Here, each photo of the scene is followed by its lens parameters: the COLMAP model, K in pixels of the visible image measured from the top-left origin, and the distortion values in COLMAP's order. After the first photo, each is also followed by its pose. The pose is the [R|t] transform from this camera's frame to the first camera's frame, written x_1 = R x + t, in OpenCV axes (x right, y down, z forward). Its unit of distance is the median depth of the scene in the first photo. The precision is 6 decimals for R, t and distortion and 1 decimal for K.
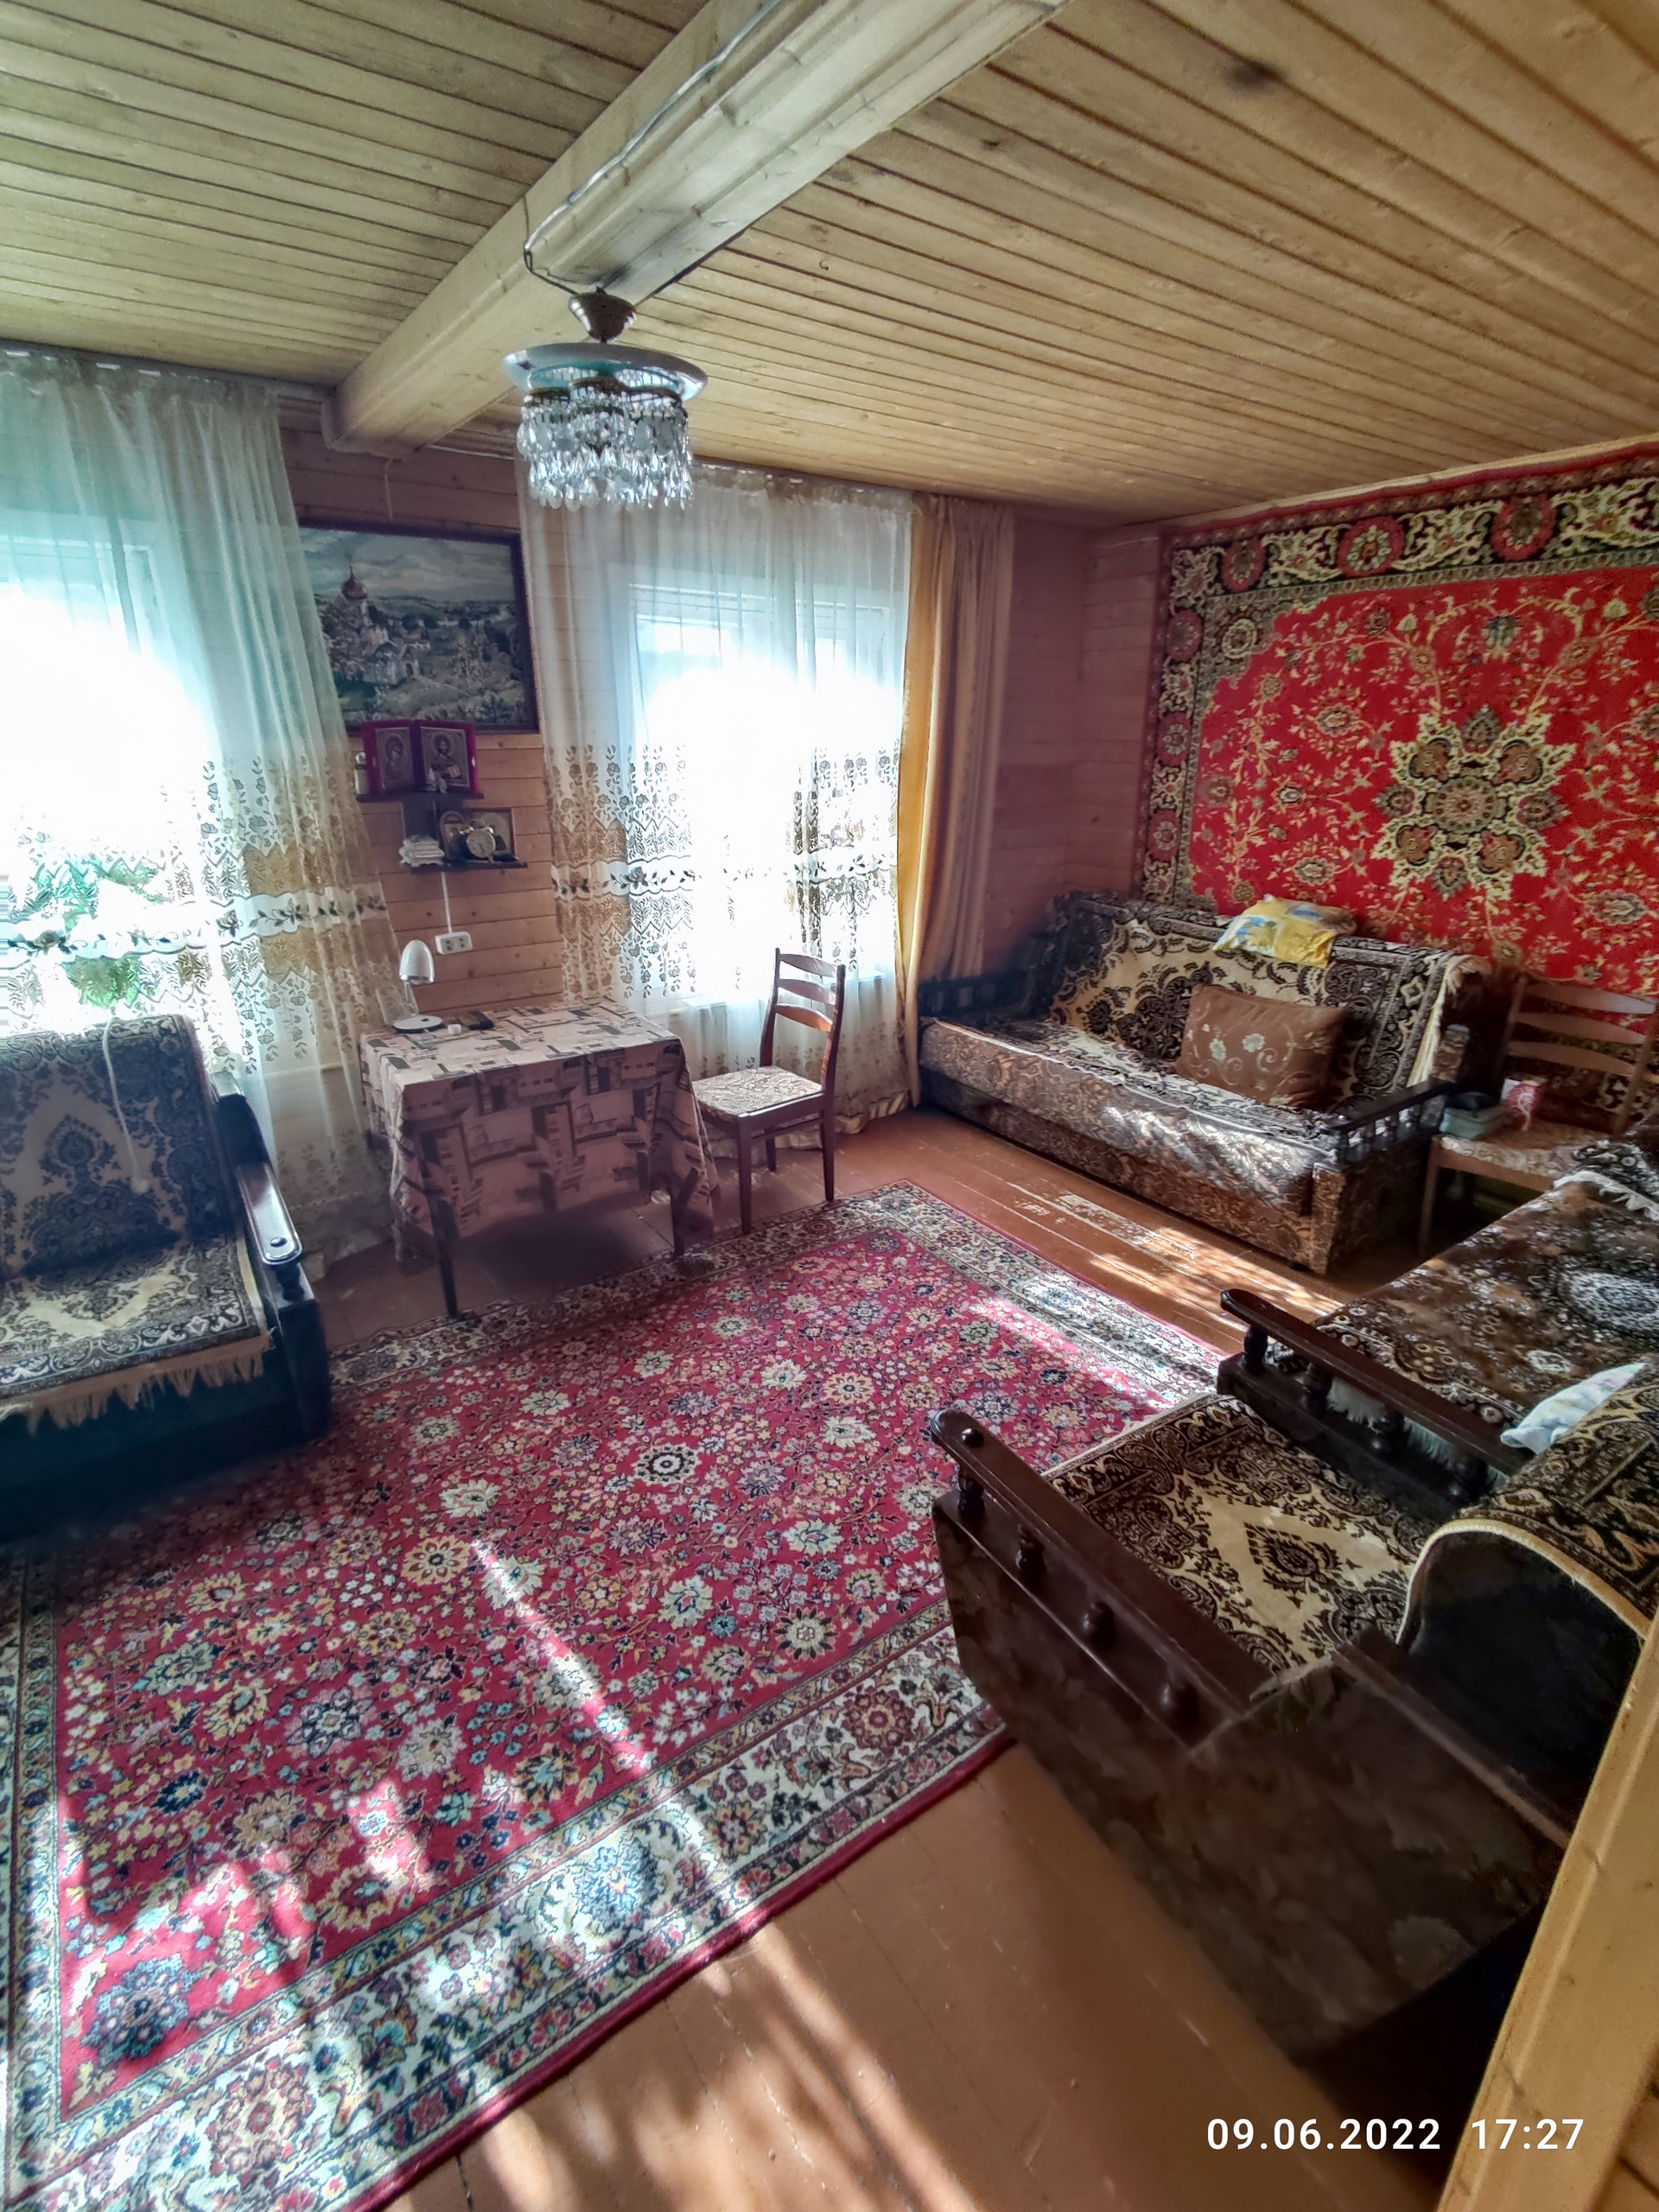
lens RADIAL K [[1056.1, 0, 849.5], [0, 1056.1, 1140.0], [0, 0, 1]] dist [-0.003167, 0.002213]
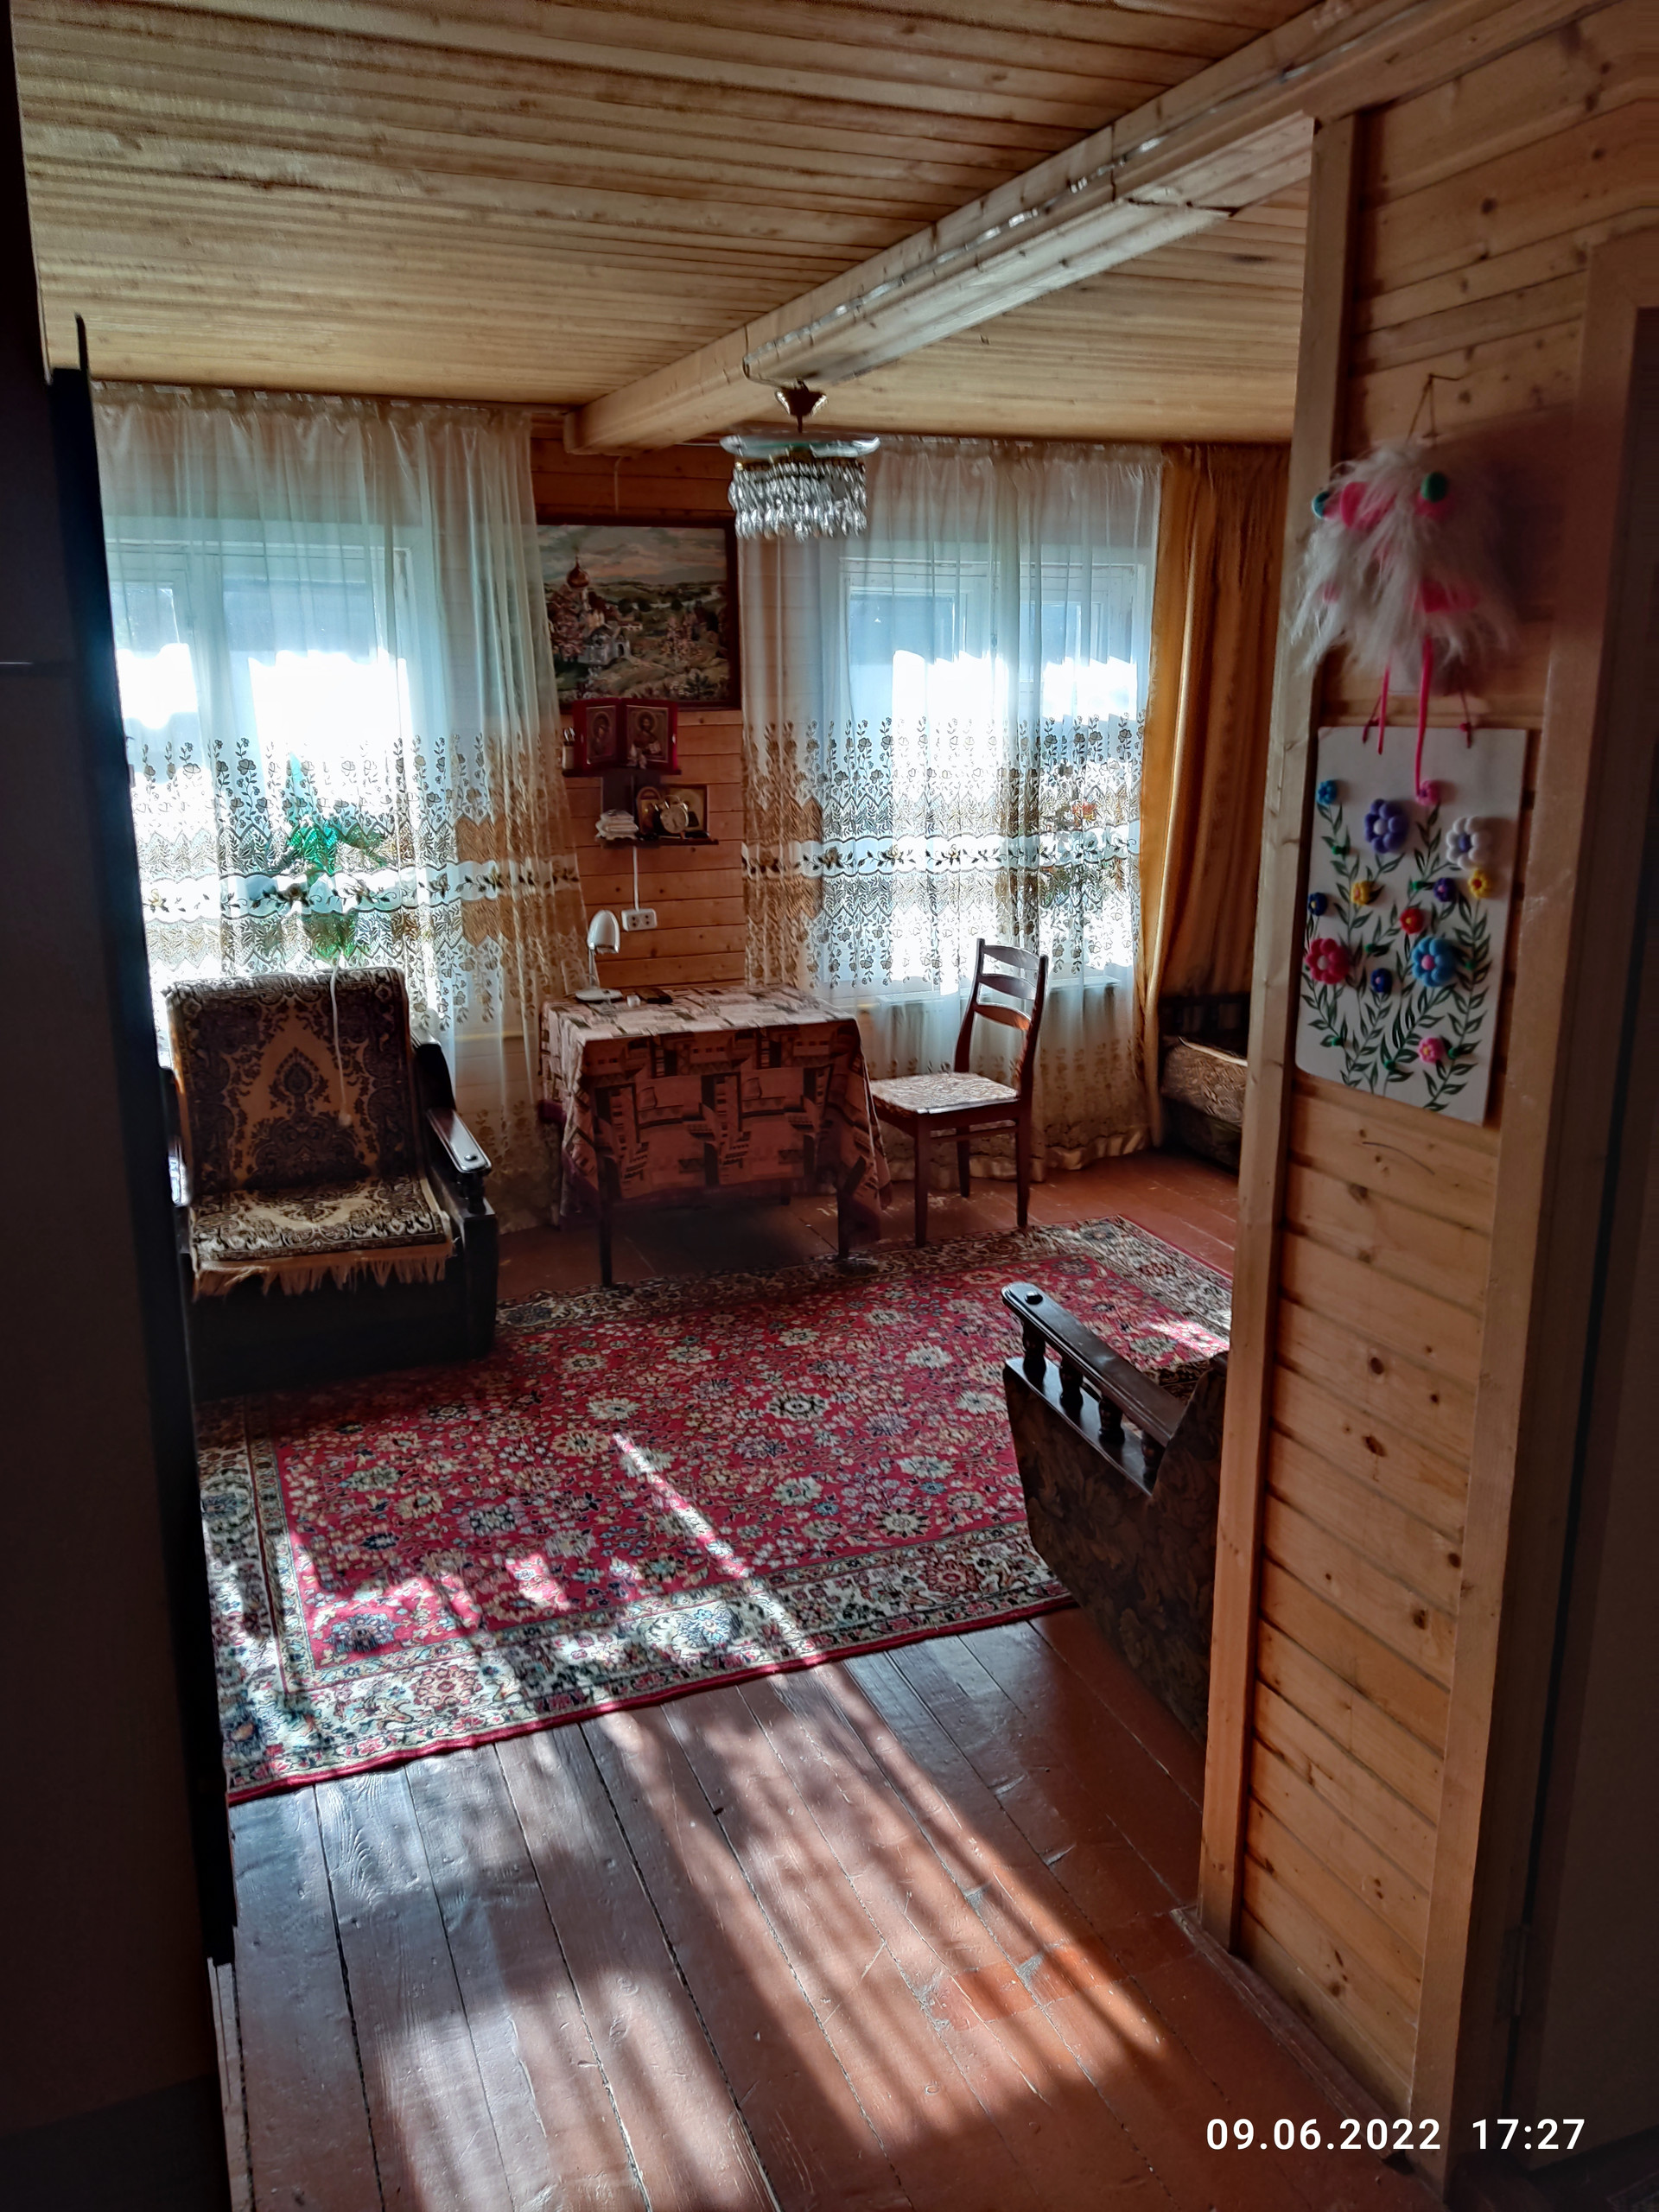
lens RADIAL K [[1635.1, 0, 834.8], [0, 1635.1, 1108.4], [0, 0, 1]] dist [0.073896, -0.028824]
pose [[0.974502, 0.047597, -0.219271, 0.181343], [-0.073327, 0.991141, -0.110739, 0.181714], [0.212057, 0.123994, 0.969359, -0.522626]]
